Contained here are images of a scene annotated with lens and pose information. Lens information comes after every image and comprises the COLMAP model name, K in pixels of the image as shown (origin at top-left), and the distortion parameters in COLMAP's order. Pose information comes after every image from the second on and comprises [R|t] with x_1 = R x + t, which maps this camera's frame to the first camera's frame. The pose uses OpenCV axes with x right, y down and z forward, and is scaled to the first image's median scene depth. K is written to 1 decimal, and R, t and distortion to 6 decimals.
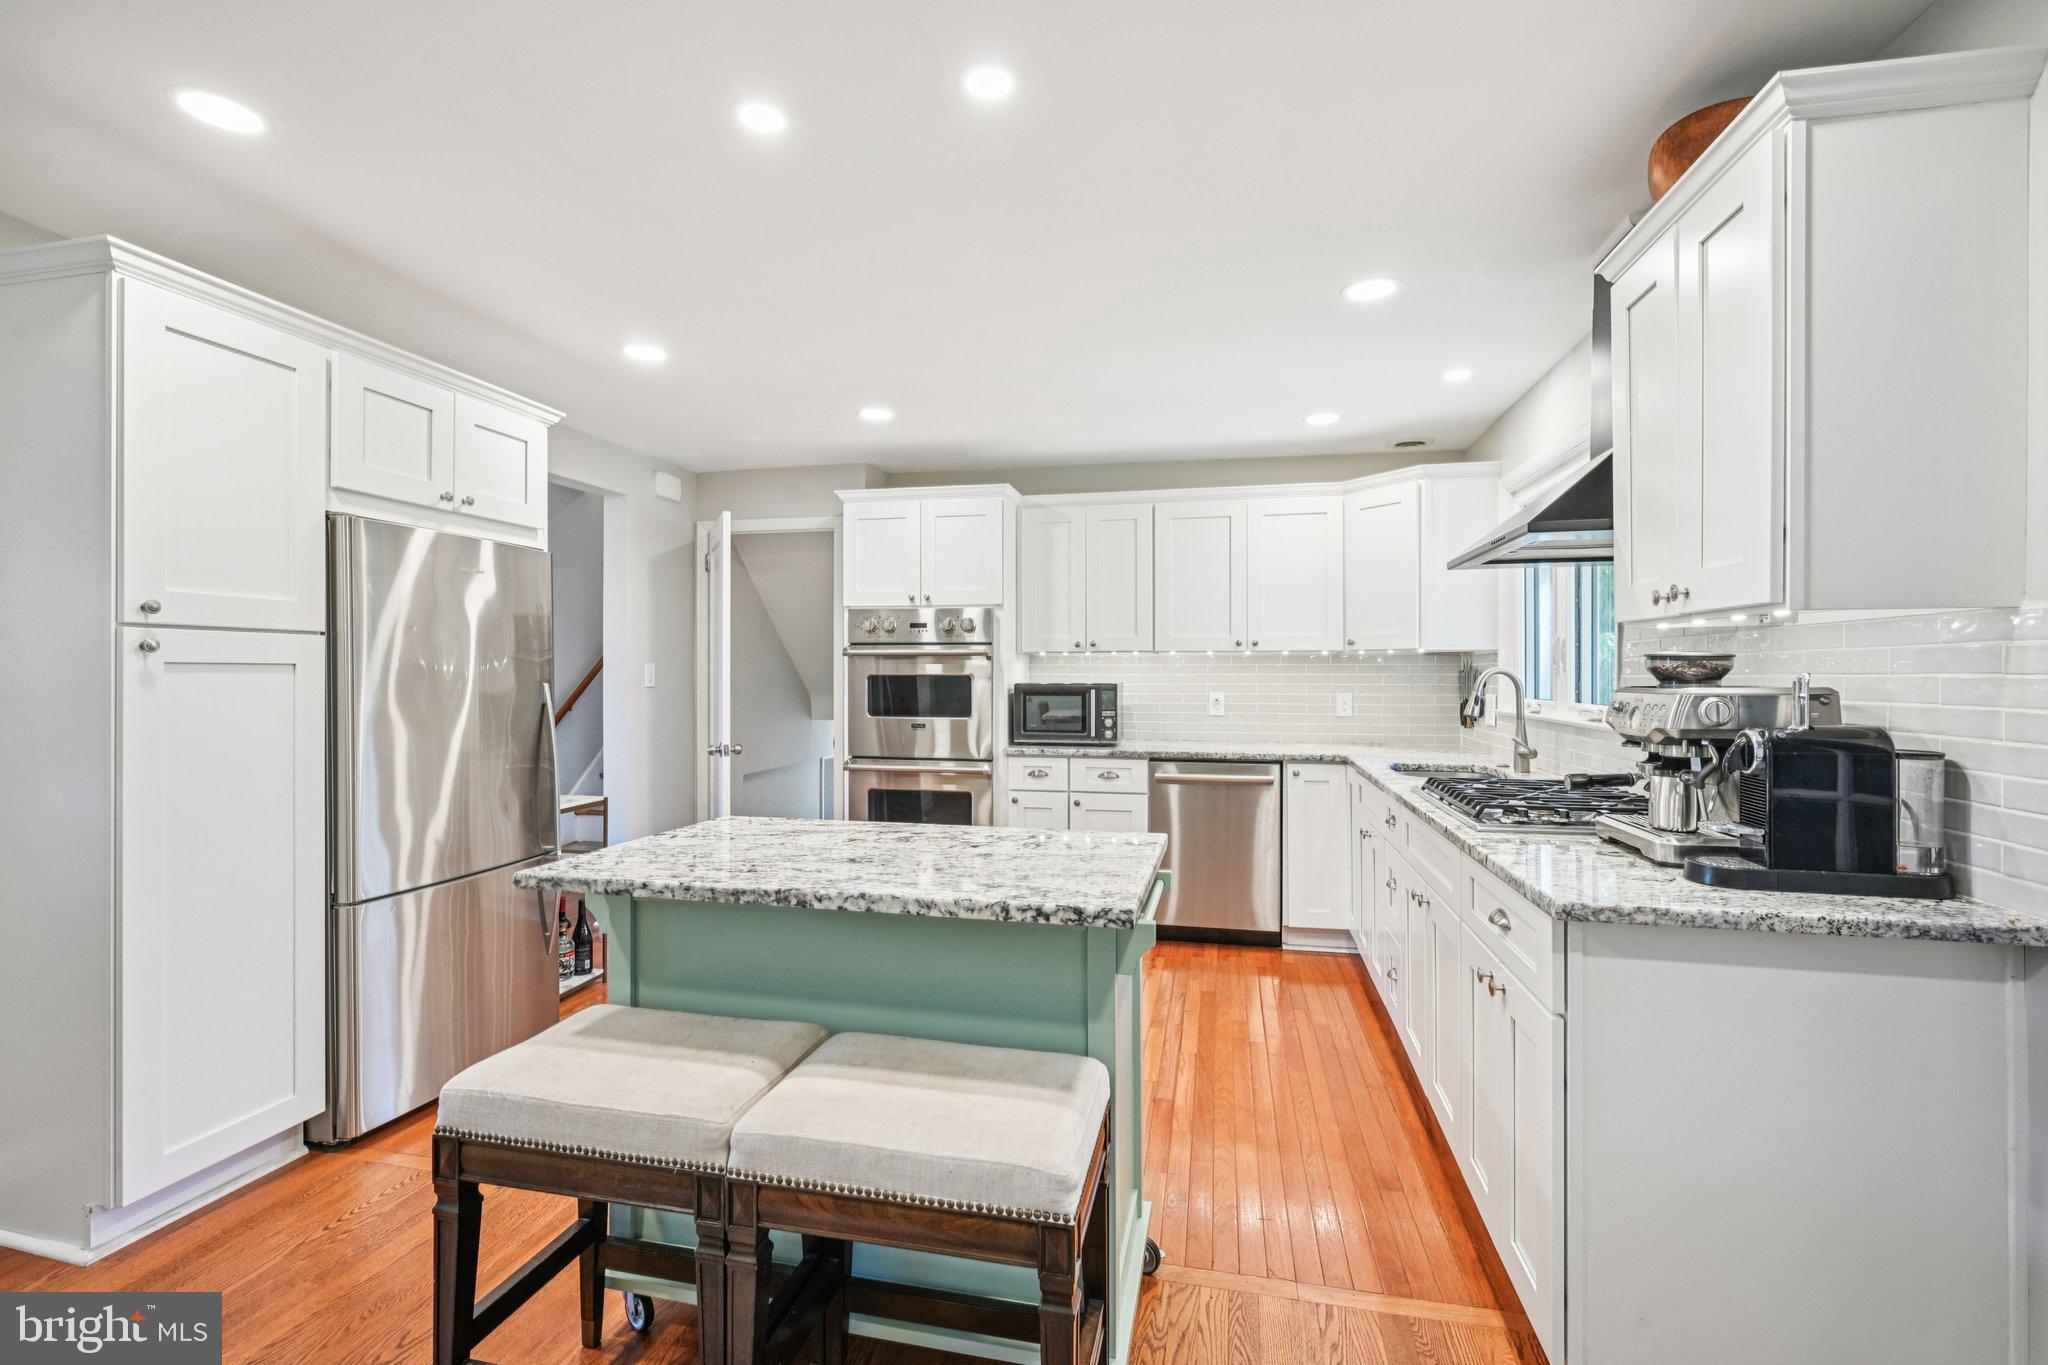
lens RADIAL K [[907.6, 0, 1024.0], [0, 907.6, 682.5], [0, 0, 1]] dist [0.000646, 0.000051]
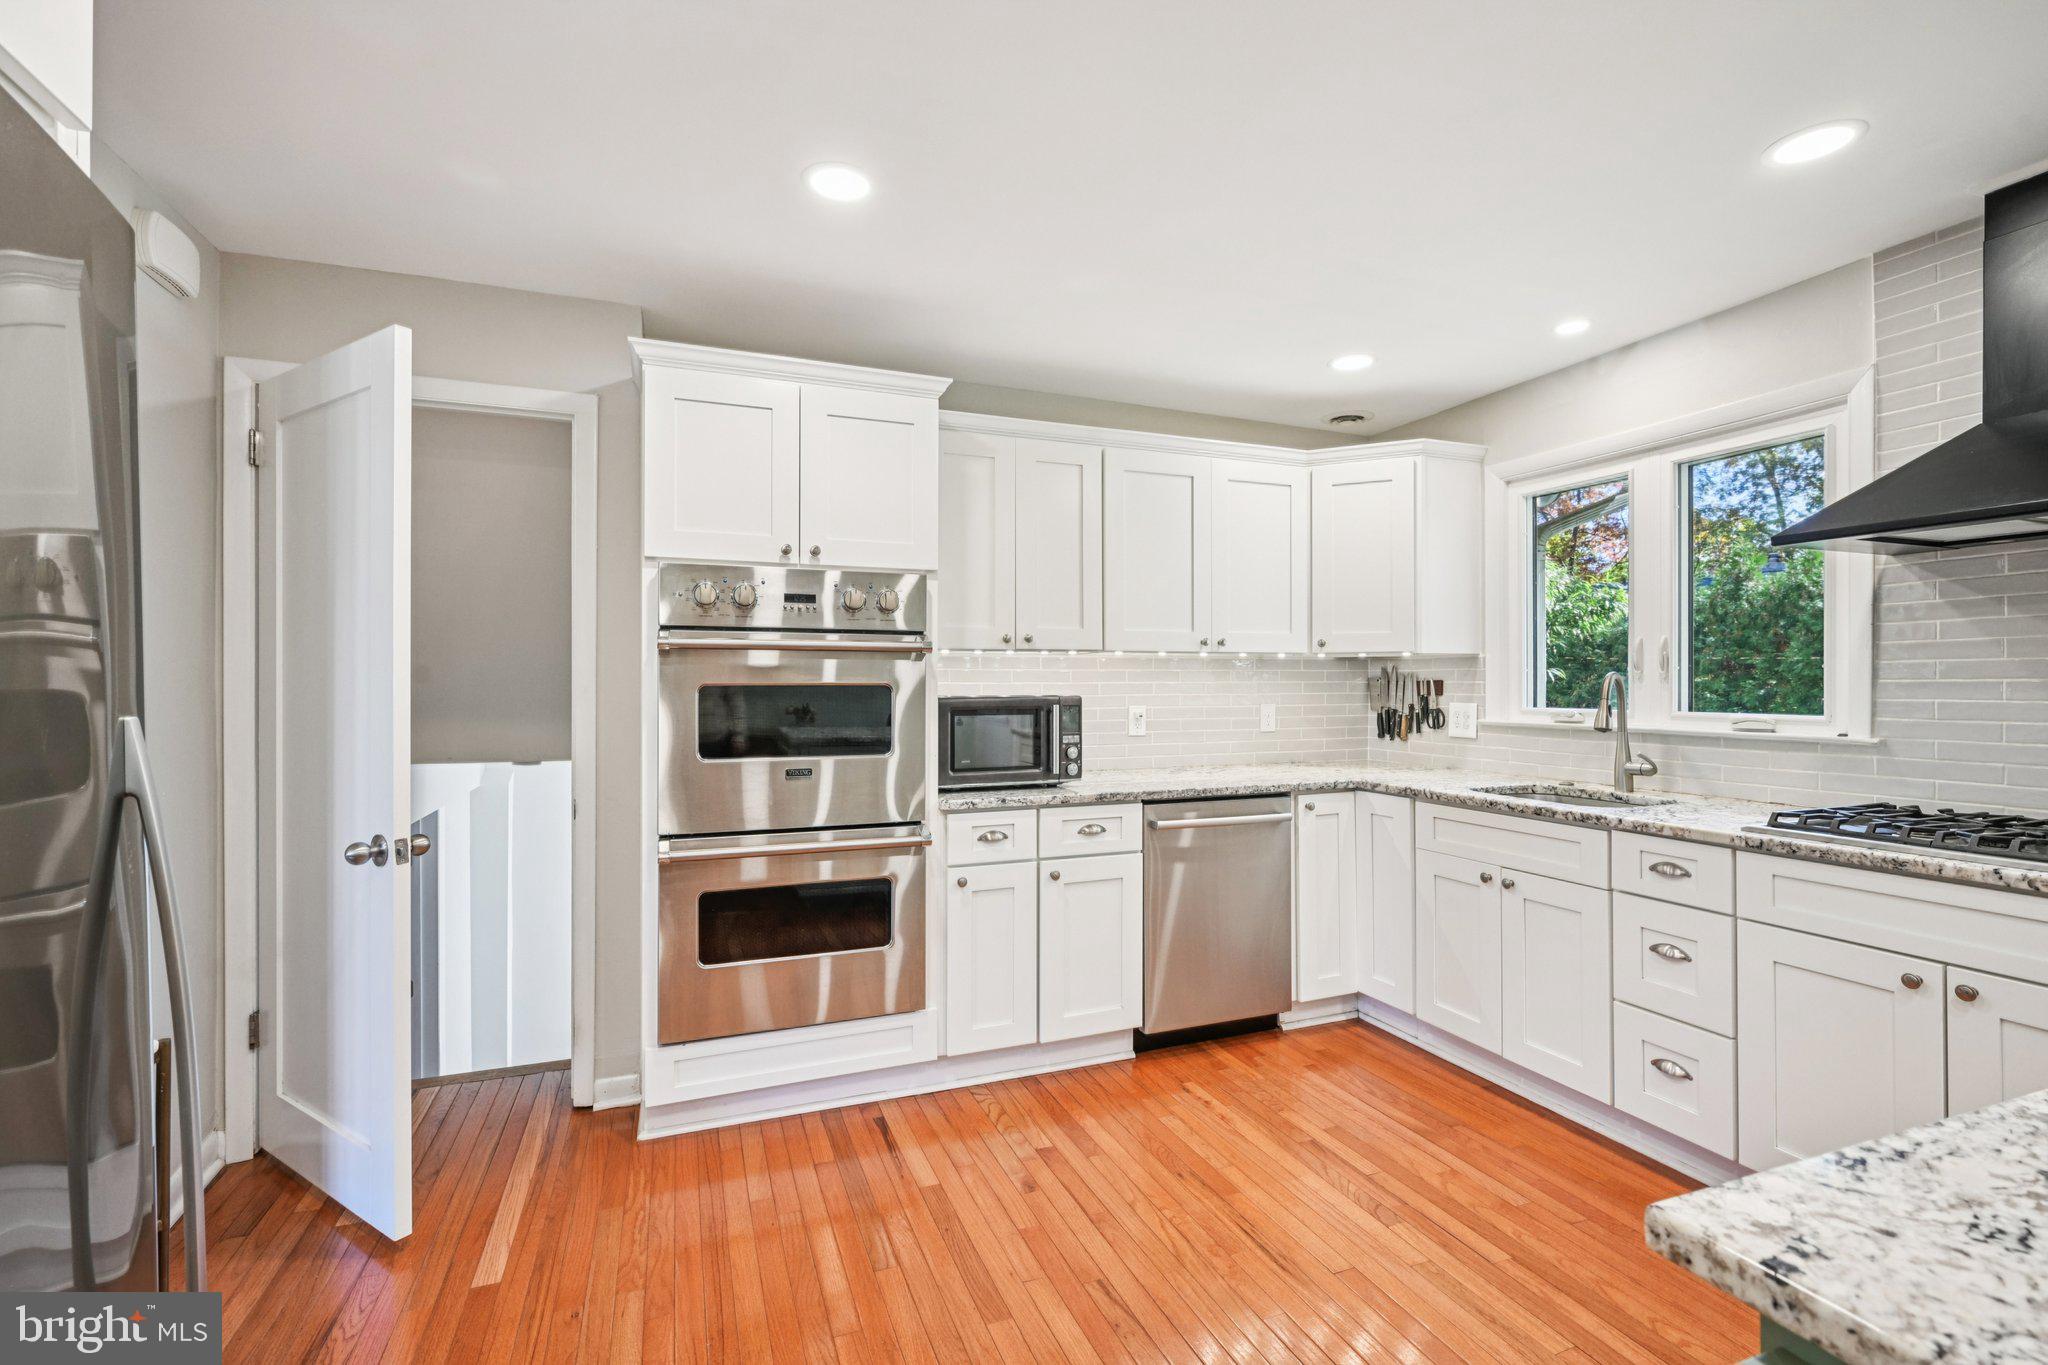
lens RADIAL K [[902.8, 0, 1022.2], [0, 902.8, 686.5], [0, 0, 1]] dist [-0.001128, 0.000110]
pose [[0.830233, -0.004602, 0.557398, -0.321441], [0.008901, 0.999948, -0.005003, -0.002766], [-0.557346, 0.009115, 0.830230, 0.450240]]
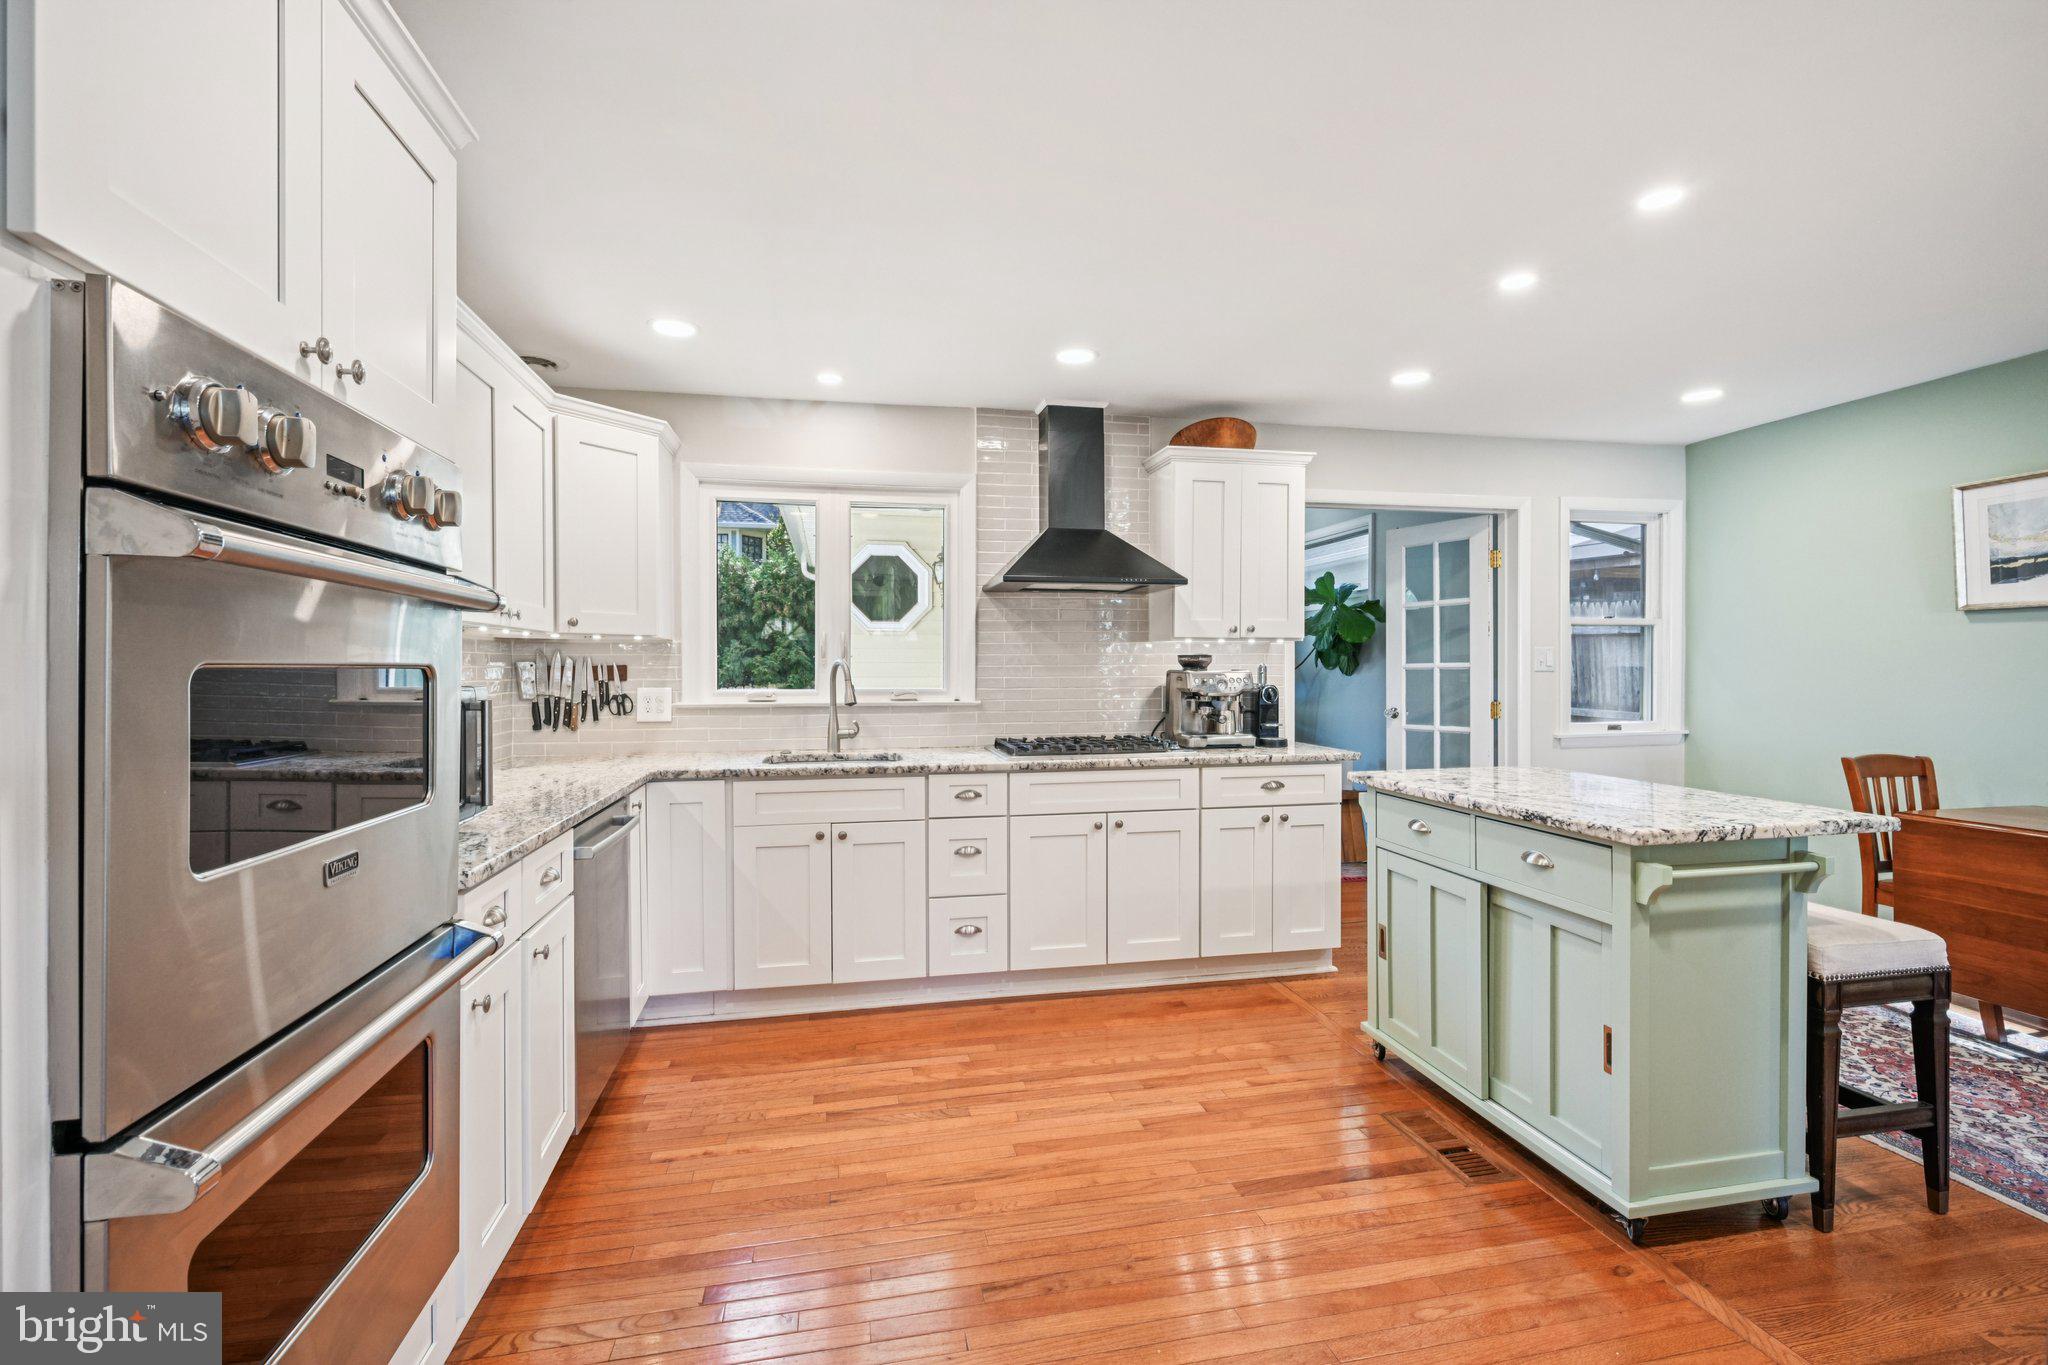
lens RADIAL K [[902.8, 0, 1022.2], [0, 902.8, 686.5], [0, 0, 1]] dist [-0.001128, 0.000110]
pose [[-0.413487, -0.018798, 0.910316, -0.430747], [0.012140, 0.999584, 0.026155, -0.007065], [-0.910429, 0.021866, -0.413086, 0.944253]]
